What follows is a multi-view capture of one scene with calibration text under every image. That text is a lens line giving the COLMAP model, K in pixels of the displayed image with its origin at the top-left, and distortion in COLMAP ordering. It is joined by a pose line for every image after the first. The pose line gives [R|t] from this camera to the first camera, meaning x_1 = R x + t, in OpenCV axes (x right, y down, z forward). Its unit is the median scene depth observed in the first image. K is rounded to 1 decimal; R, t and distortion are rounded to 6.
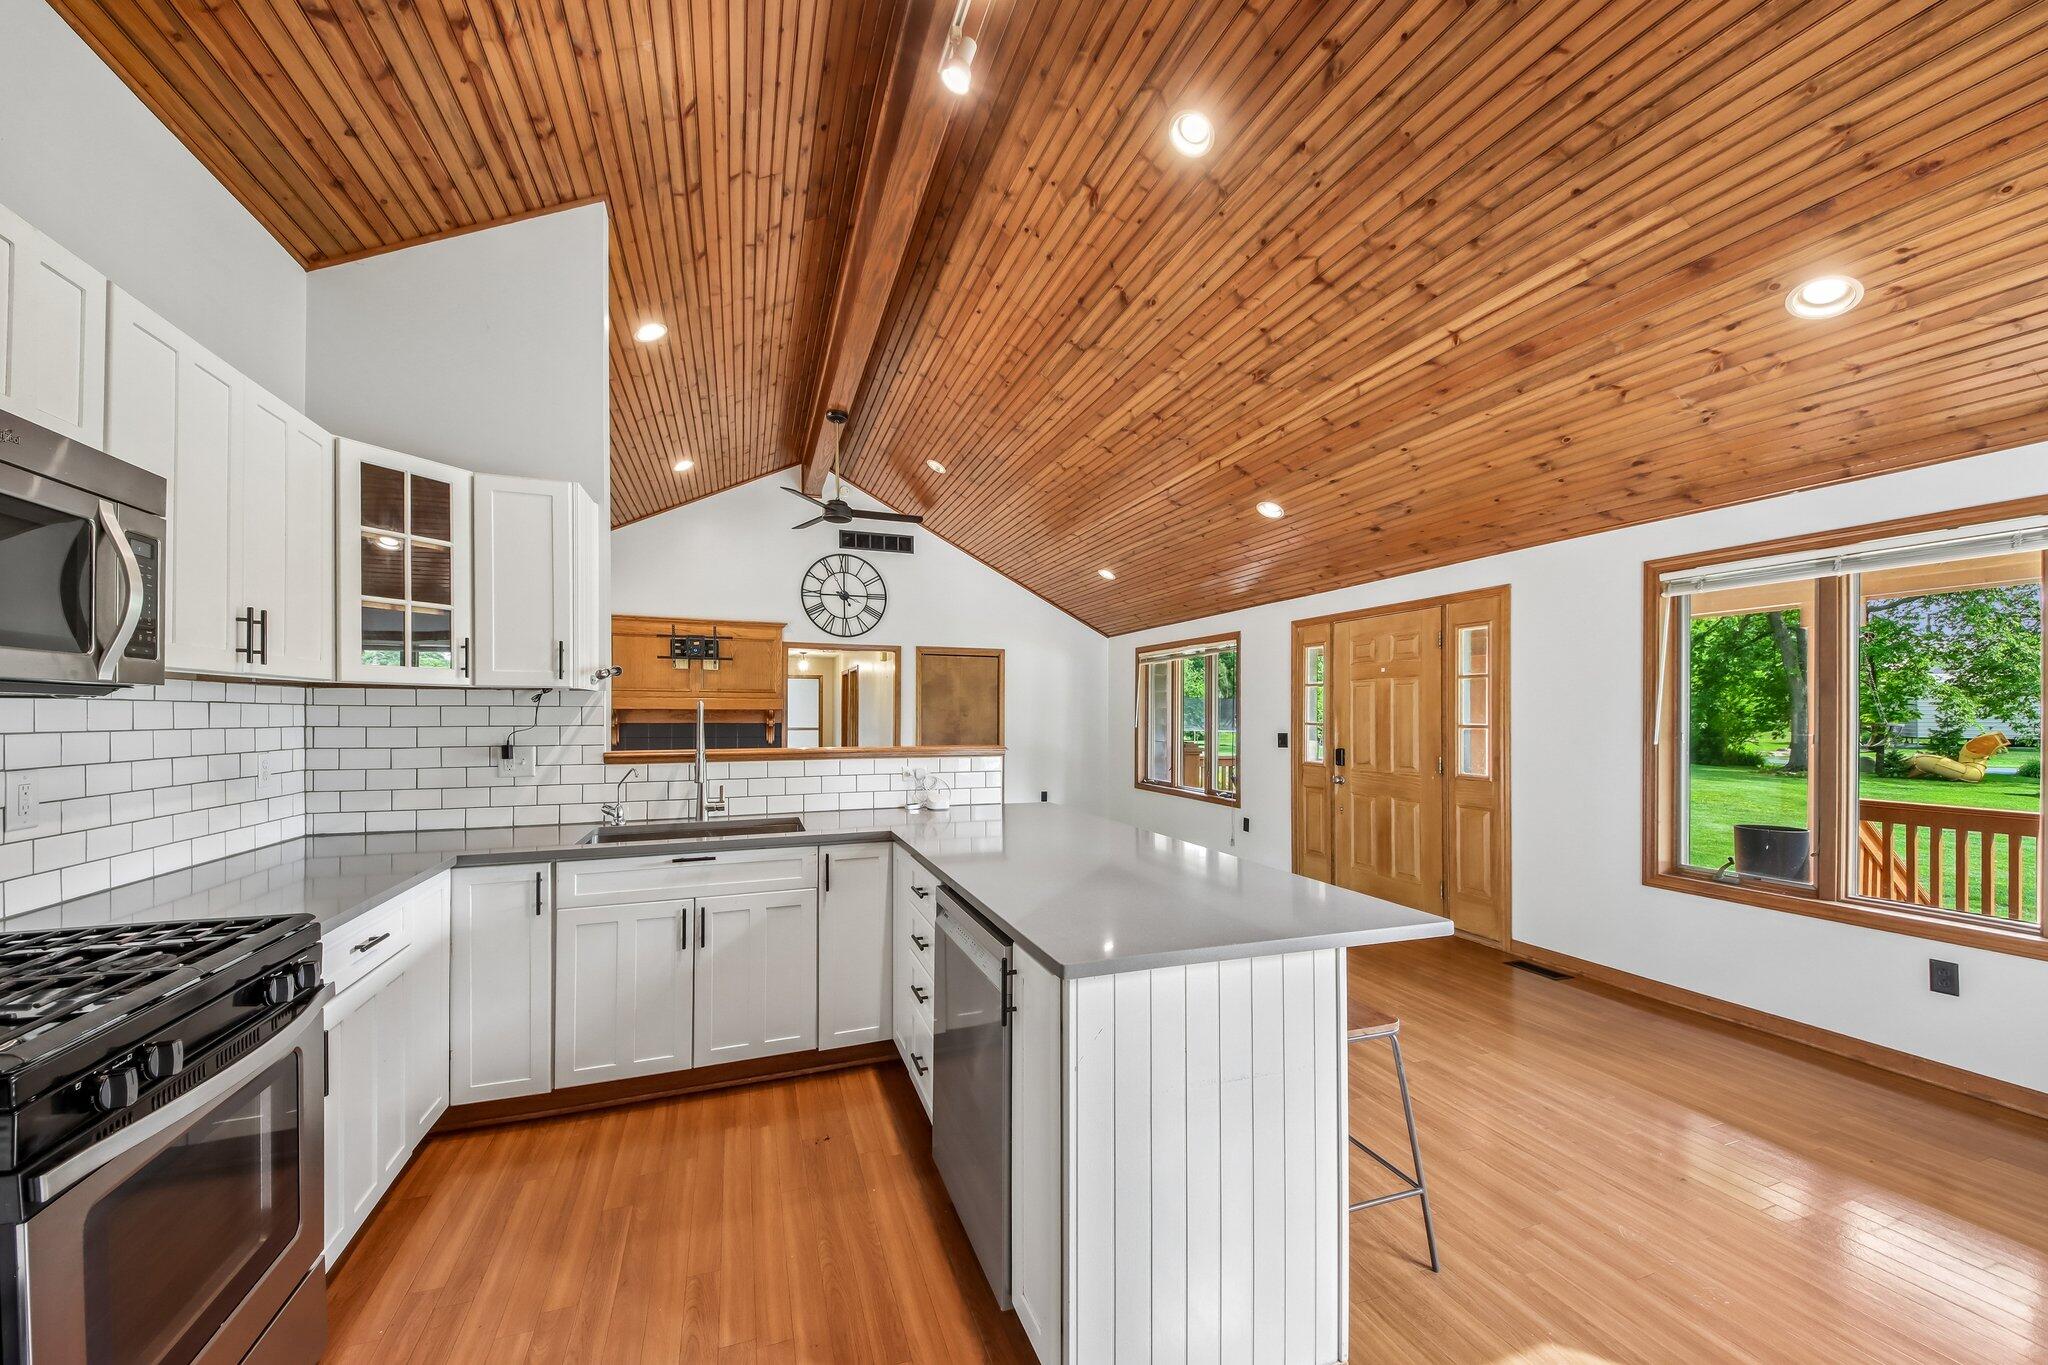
lens RADIAL K [[728.5, 0, 1014.2], [0, 728.5, 705.1], [0, 0, 1]] dist [0.006870, -0.001367]
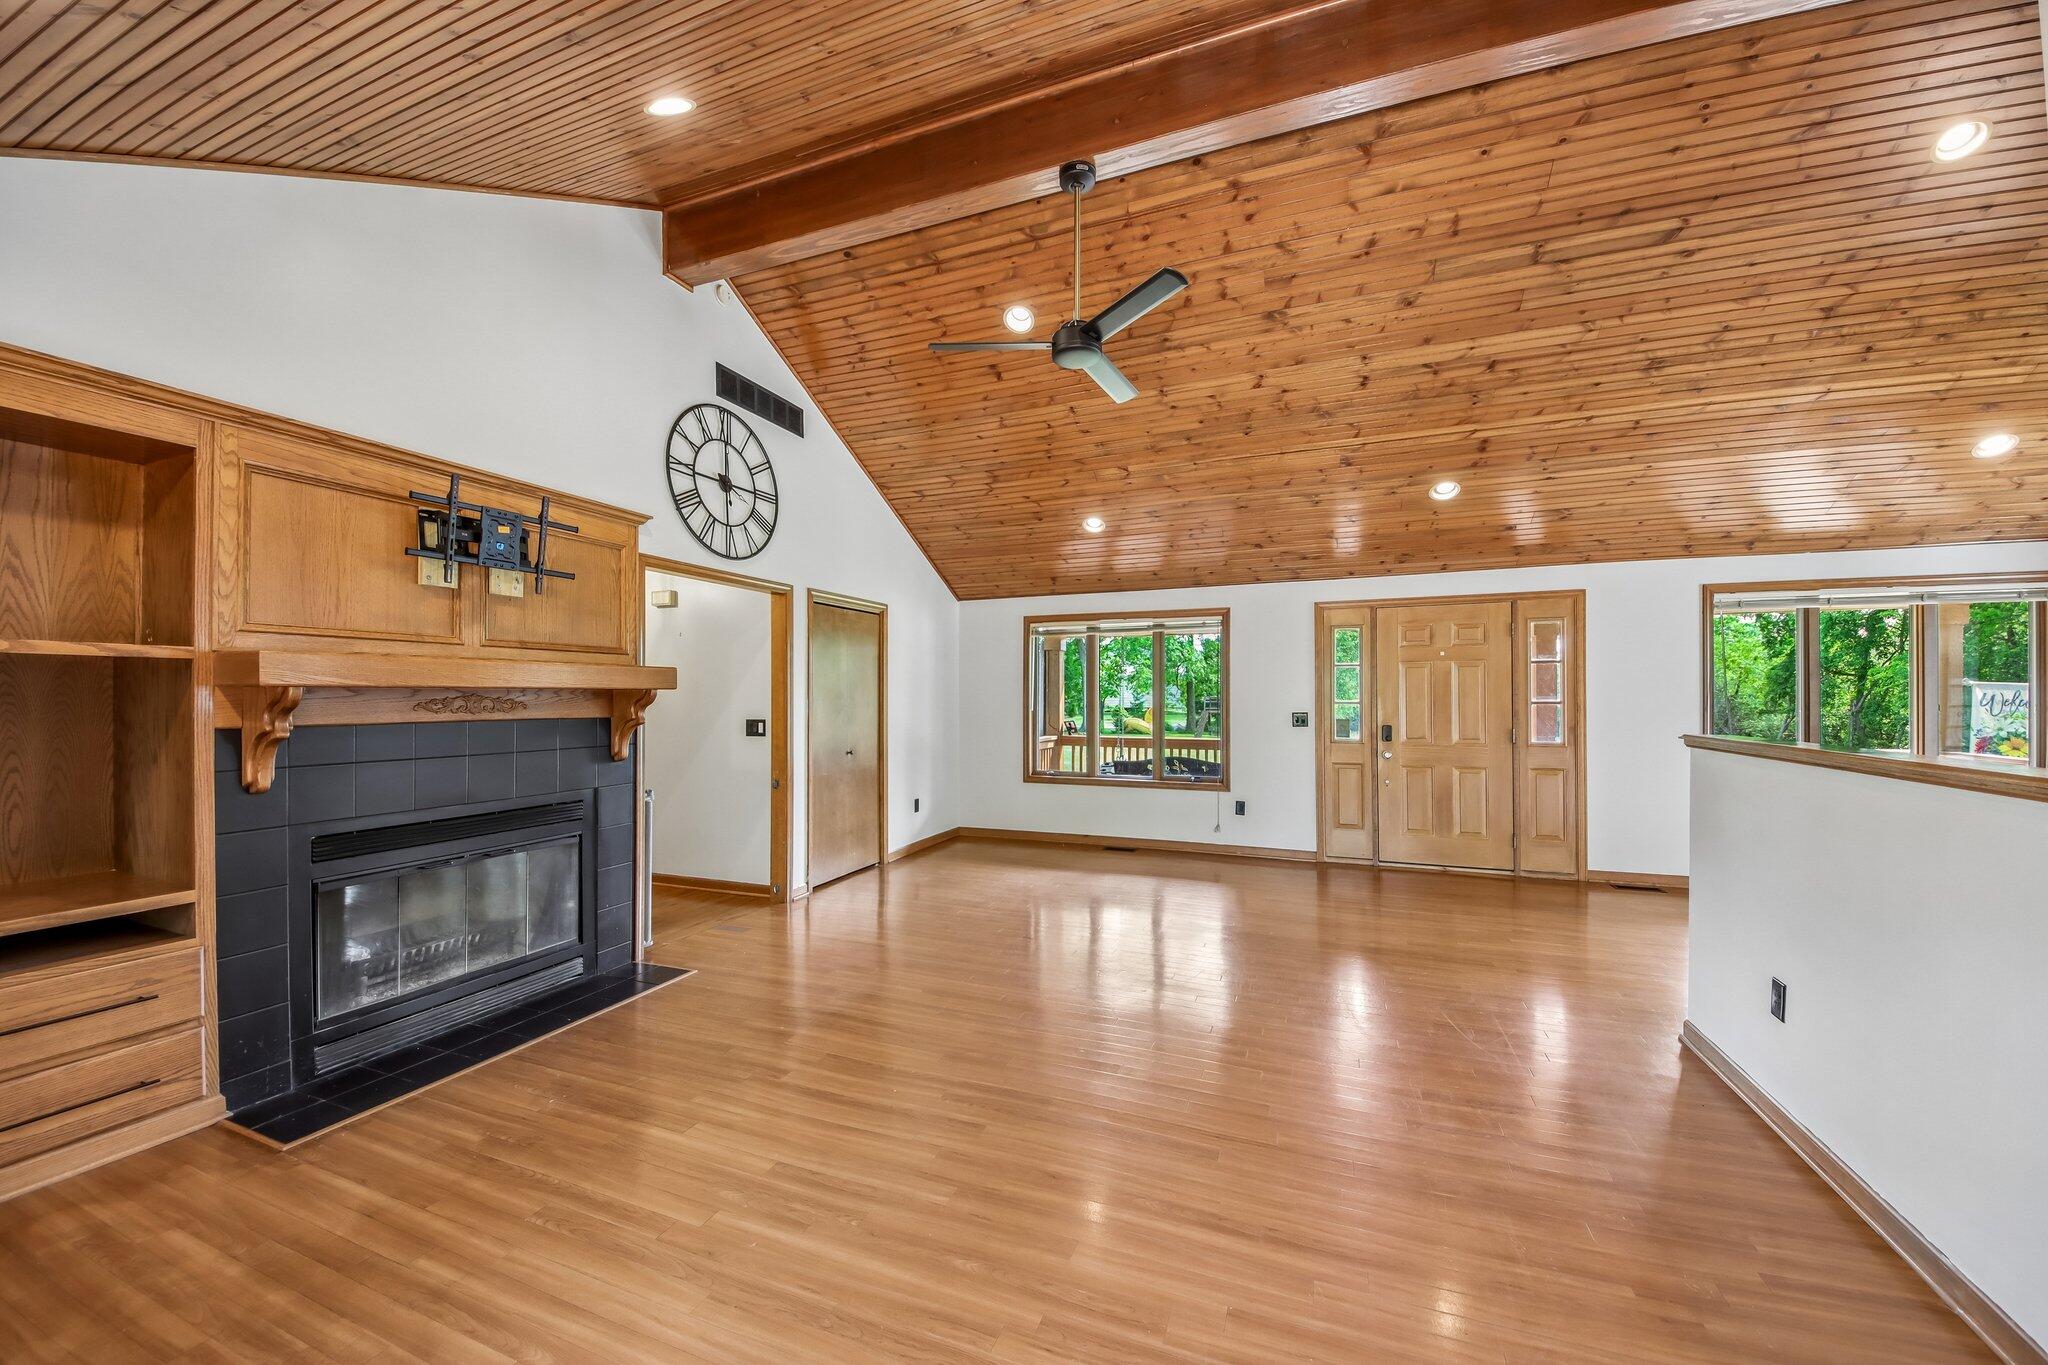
lens RADIAL K [[728.5, 0, 1035.6], [0, 728.5, 693.7], [0, 0, 1]] dist [0.006870, -0.001367]
pose [[0.680134, -0.004860, 0.733072, -0.506374], [-0.004844, 0.999926, 0.011124, 0.002428], [-0.733072, -0.011117, 0.680060, 0.470765]]
